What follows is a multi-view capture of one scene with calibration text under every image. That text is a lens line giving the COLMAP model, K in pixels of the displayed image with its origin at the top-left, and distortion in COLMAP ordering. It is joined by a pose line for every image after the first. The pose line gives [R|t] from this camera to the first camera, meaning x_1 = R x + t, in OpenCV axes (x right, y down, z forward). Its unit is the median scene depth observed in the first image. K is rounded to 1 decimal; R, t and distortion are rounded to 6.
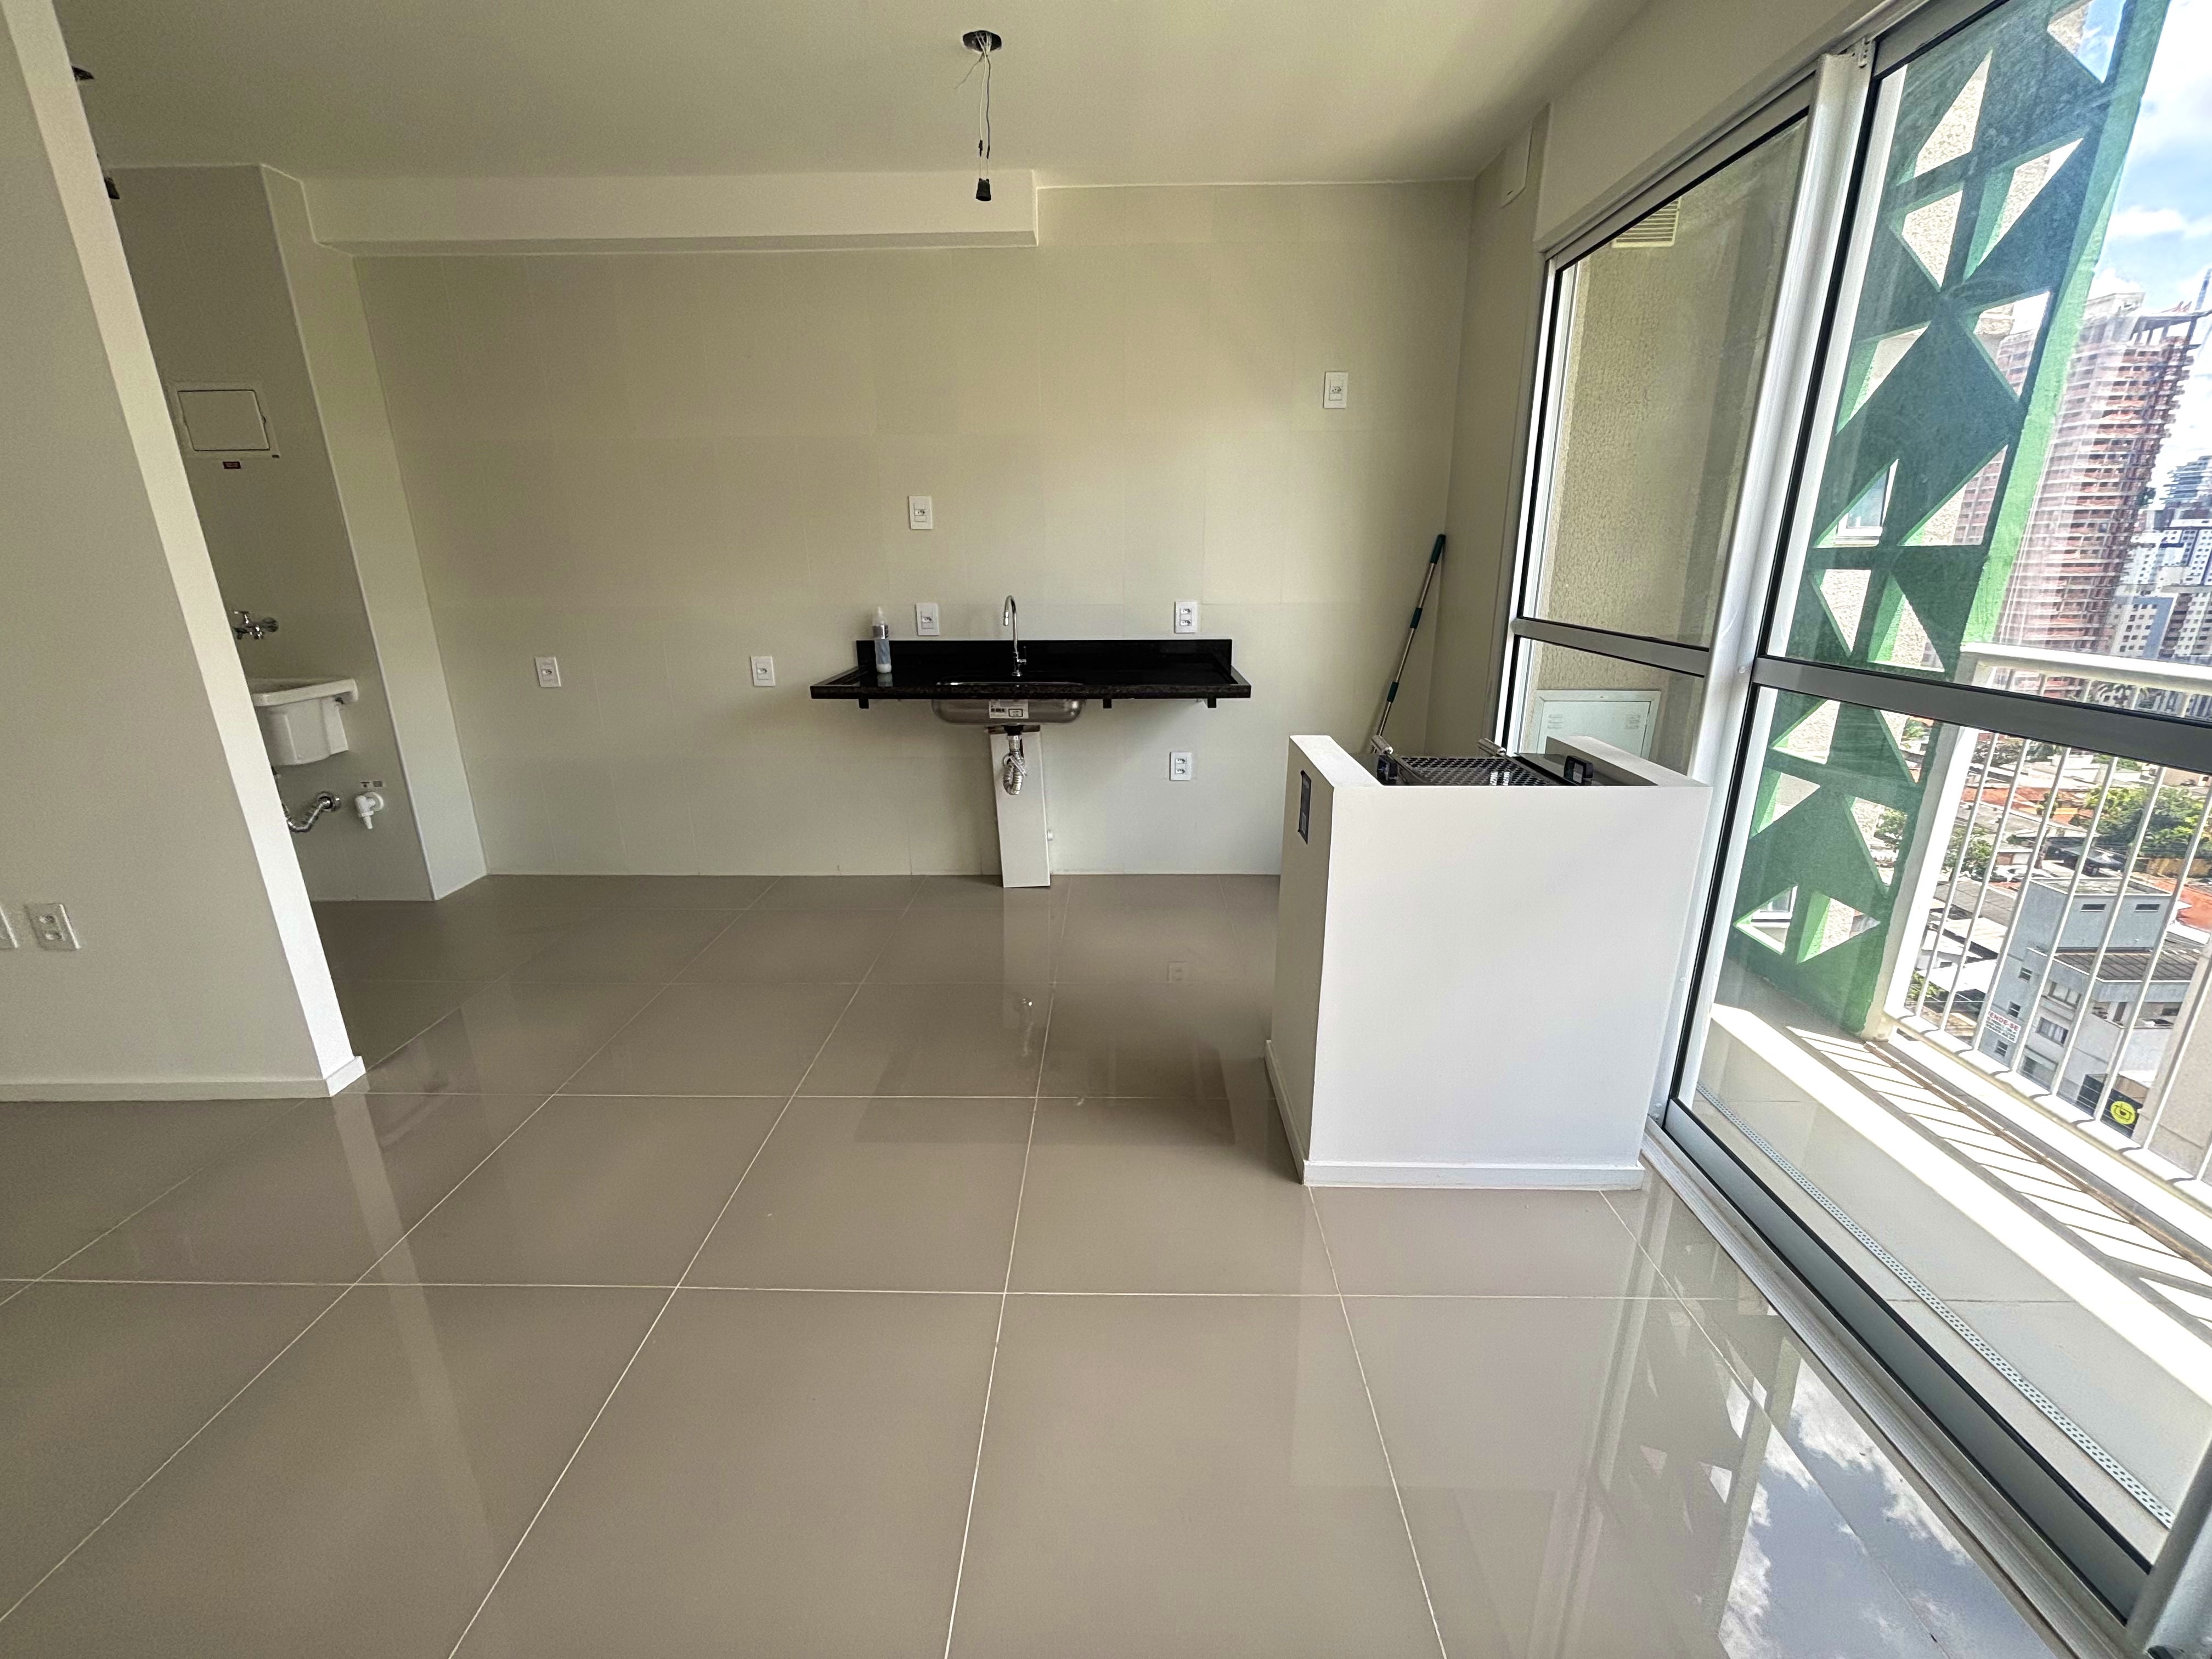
lens RADIAL K [[895.8, 0, 1109.0], [0, 895.8, 823.5], [0, 0, 1]] dist [0.004106, -0.000616]
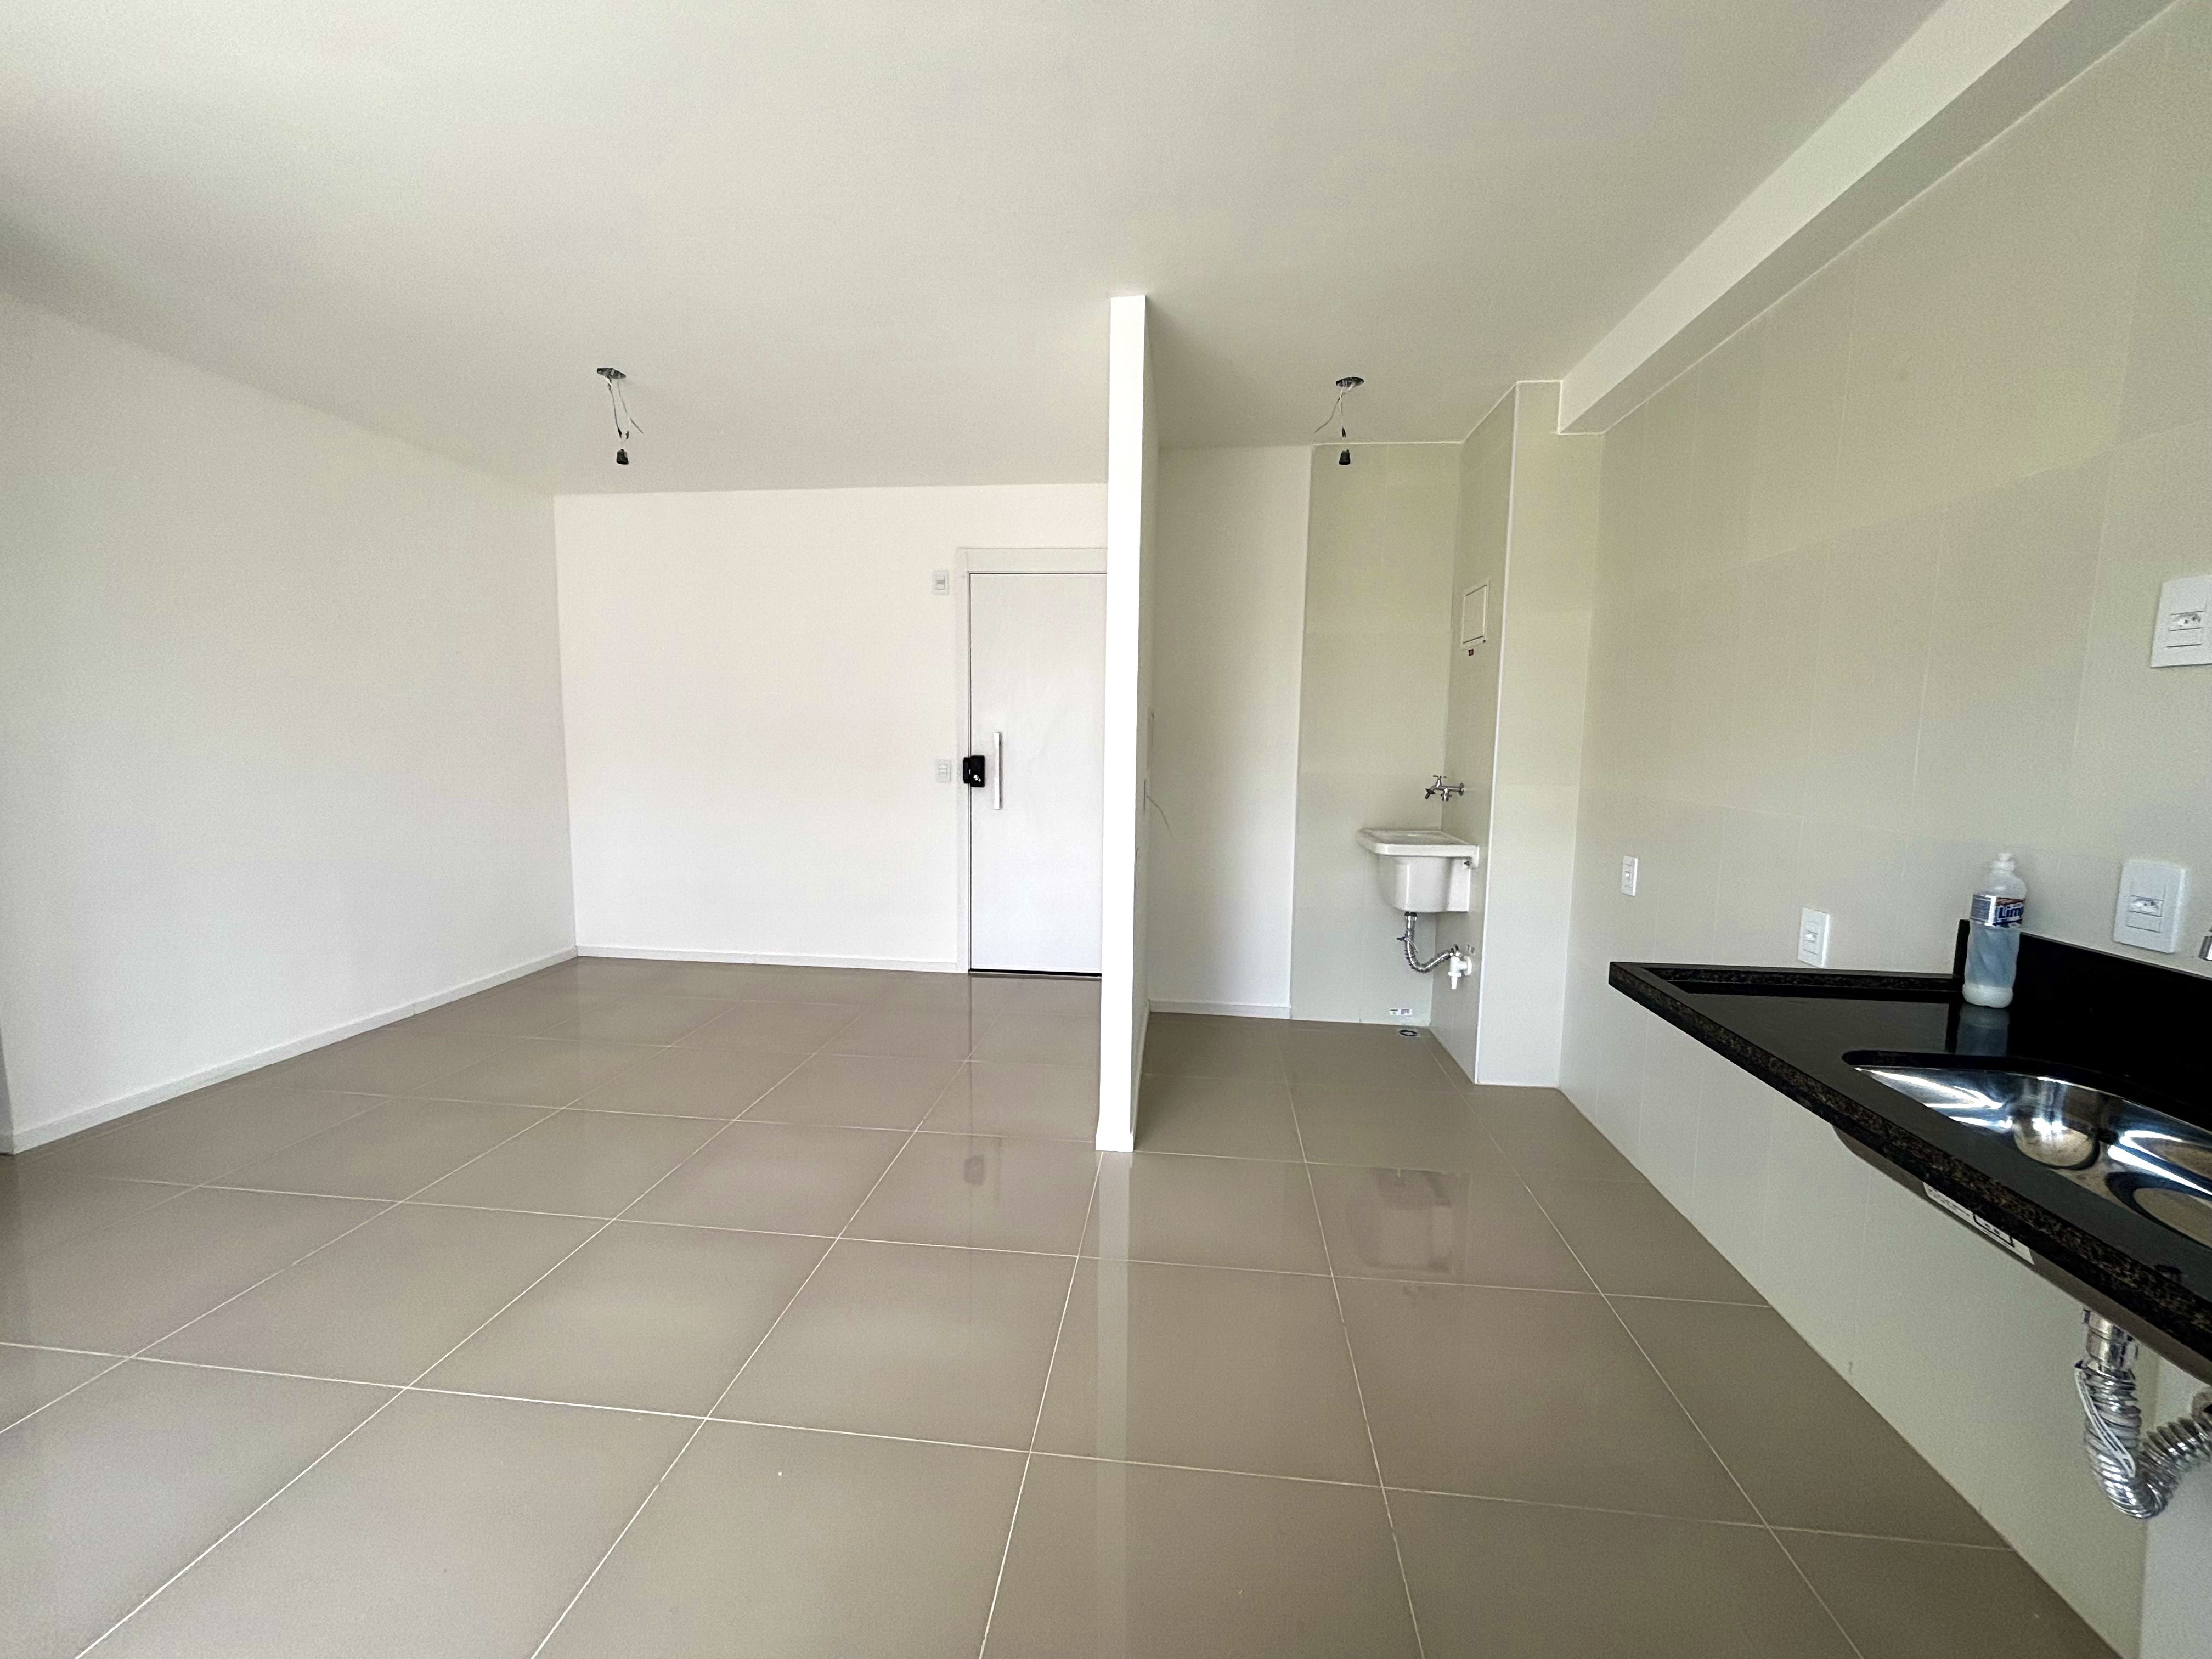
lens RADIAL K [[895.8, 0, 1109.0], [0, 895.8, 823.5], [0, 0, 1]] dist [0.004106, -0.000616]
pose [[-0.086761, 0.109679, -0.990173, 0.190677], [-0.308684, 0.942046, 0.131395, -0.184328], [0.947200, 0.317050, -0.047876, 0.629924]]
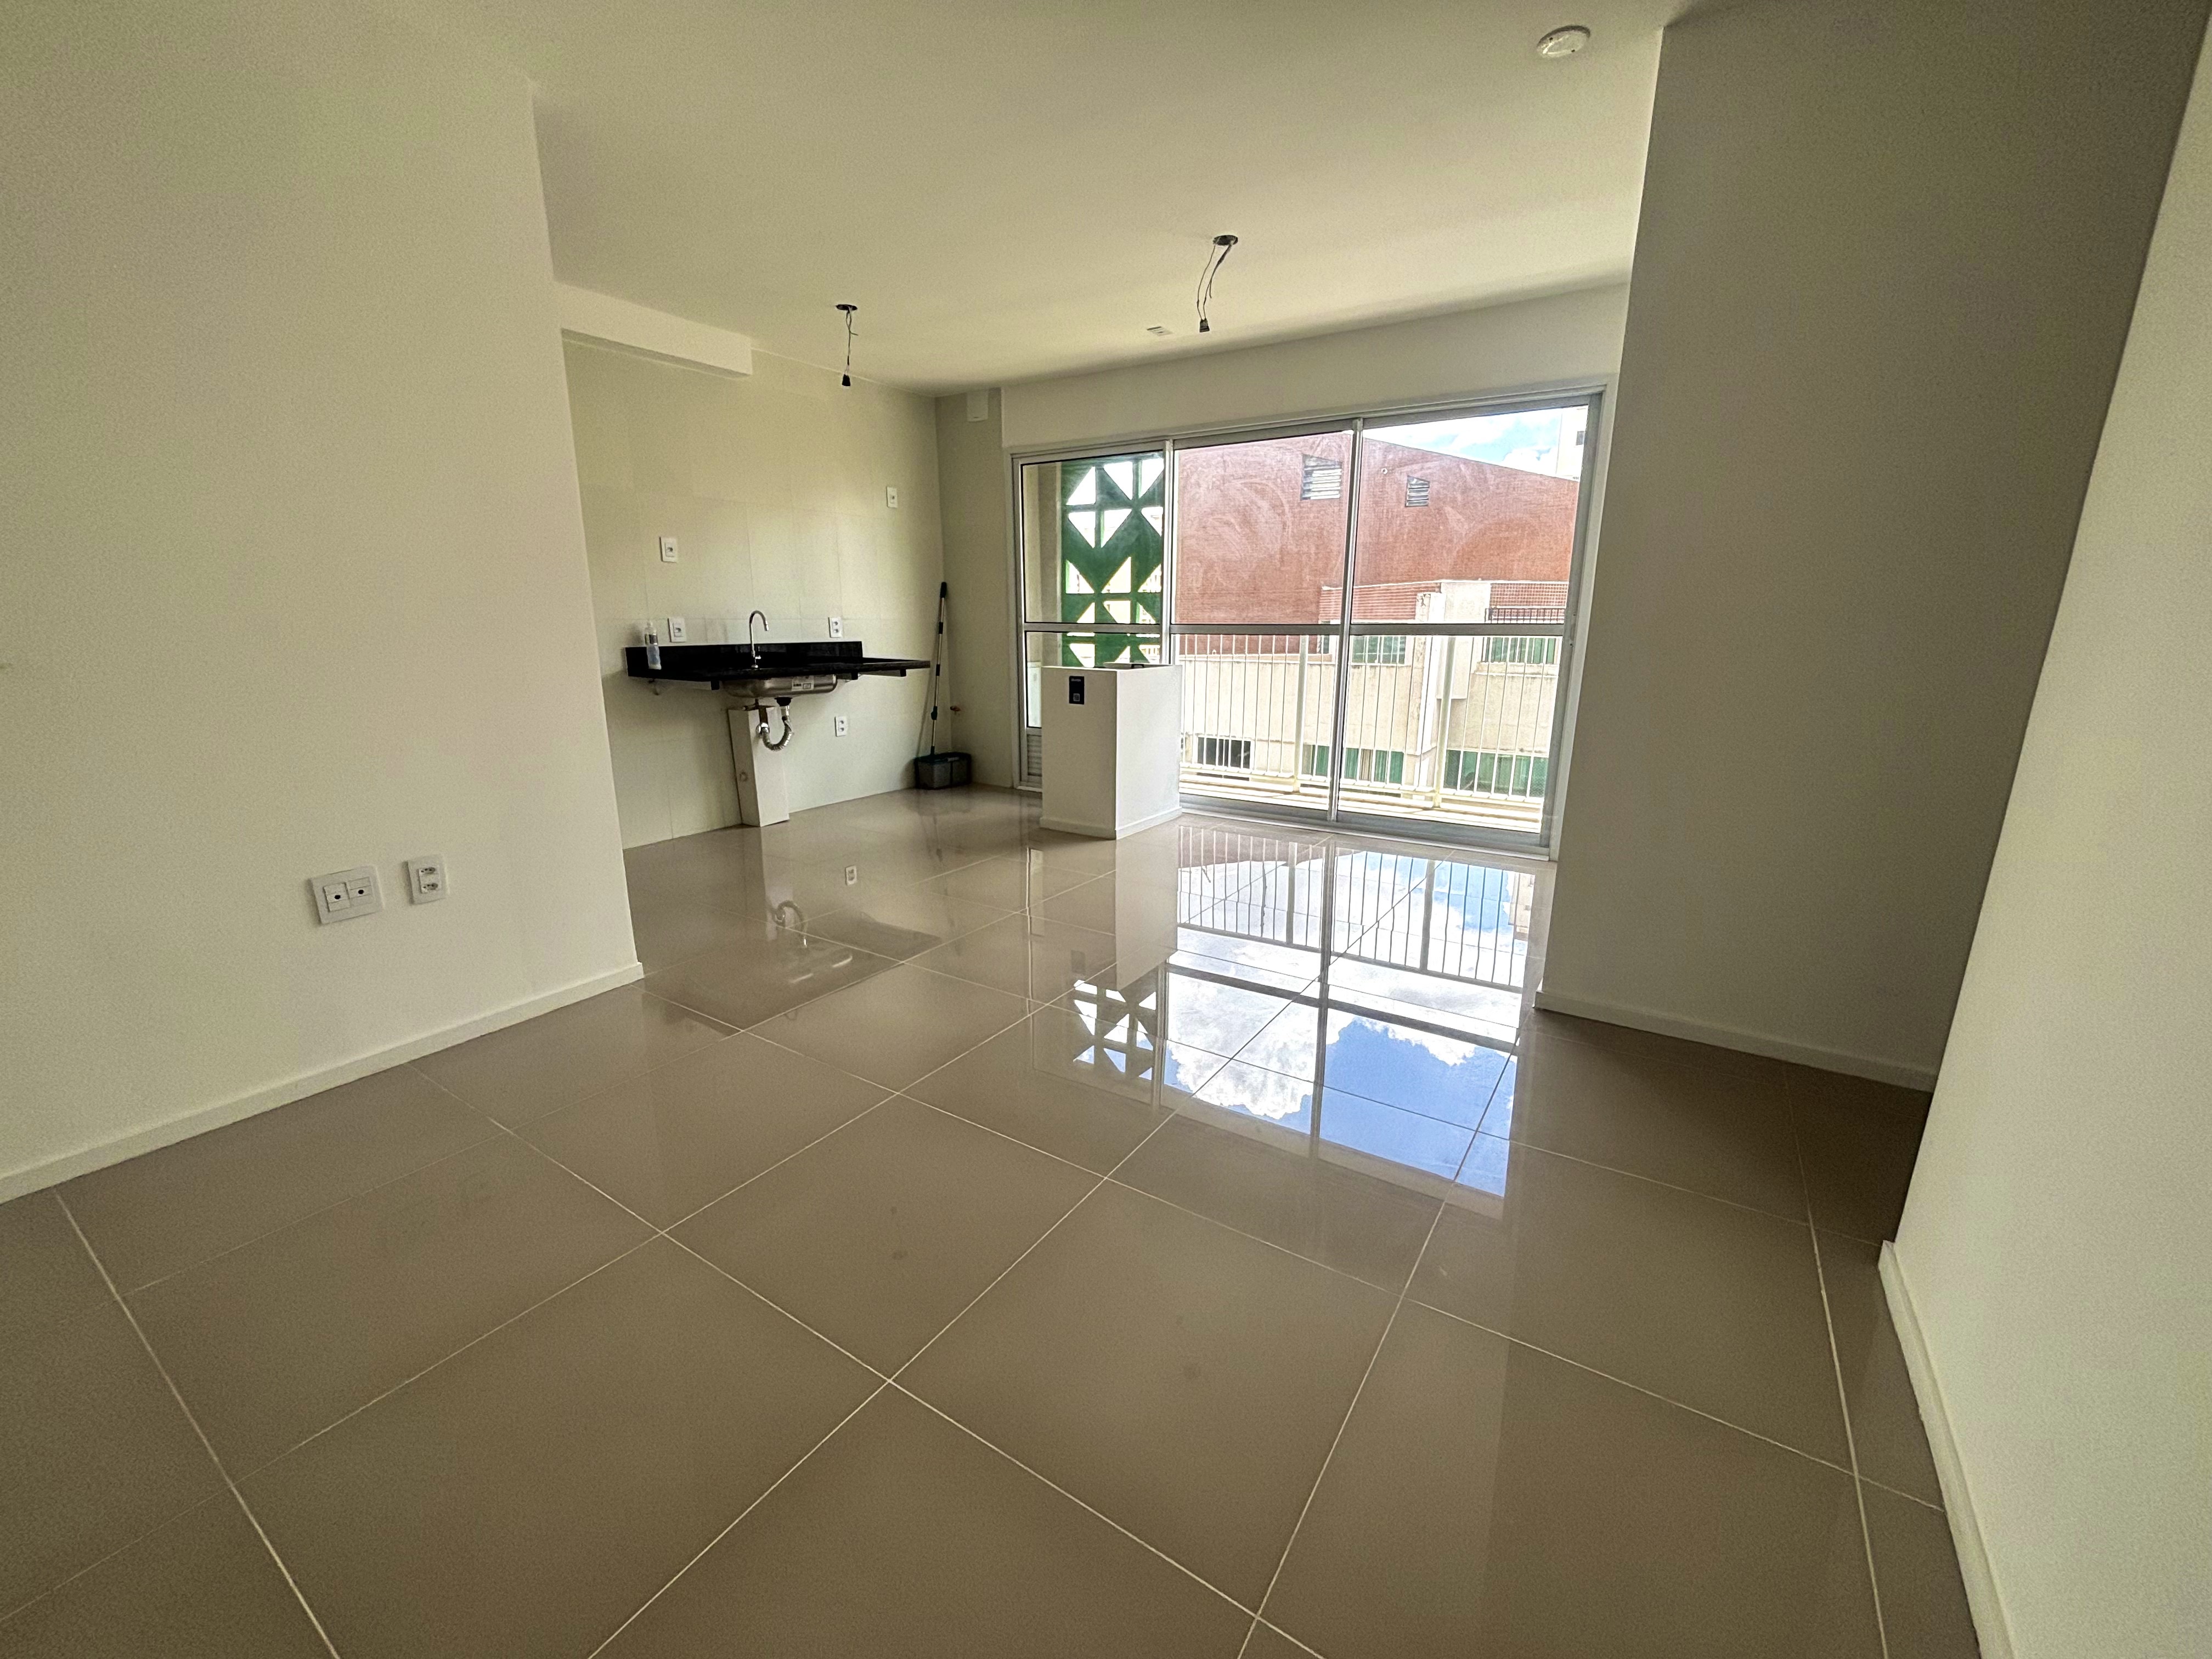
lens RADIAL K [[905.3, 0, 1111.4], [0, 905.3, 851.9], [0, 0, 1]] dist [0.000367, -0.000436]
pose [[0.529682, -0.205684, 0.822880, -1.055082], [0.242375, 0.966404, 0.085543, 0.130497], [-0.812829, 0.154135, 0.561739, -0.219560]]
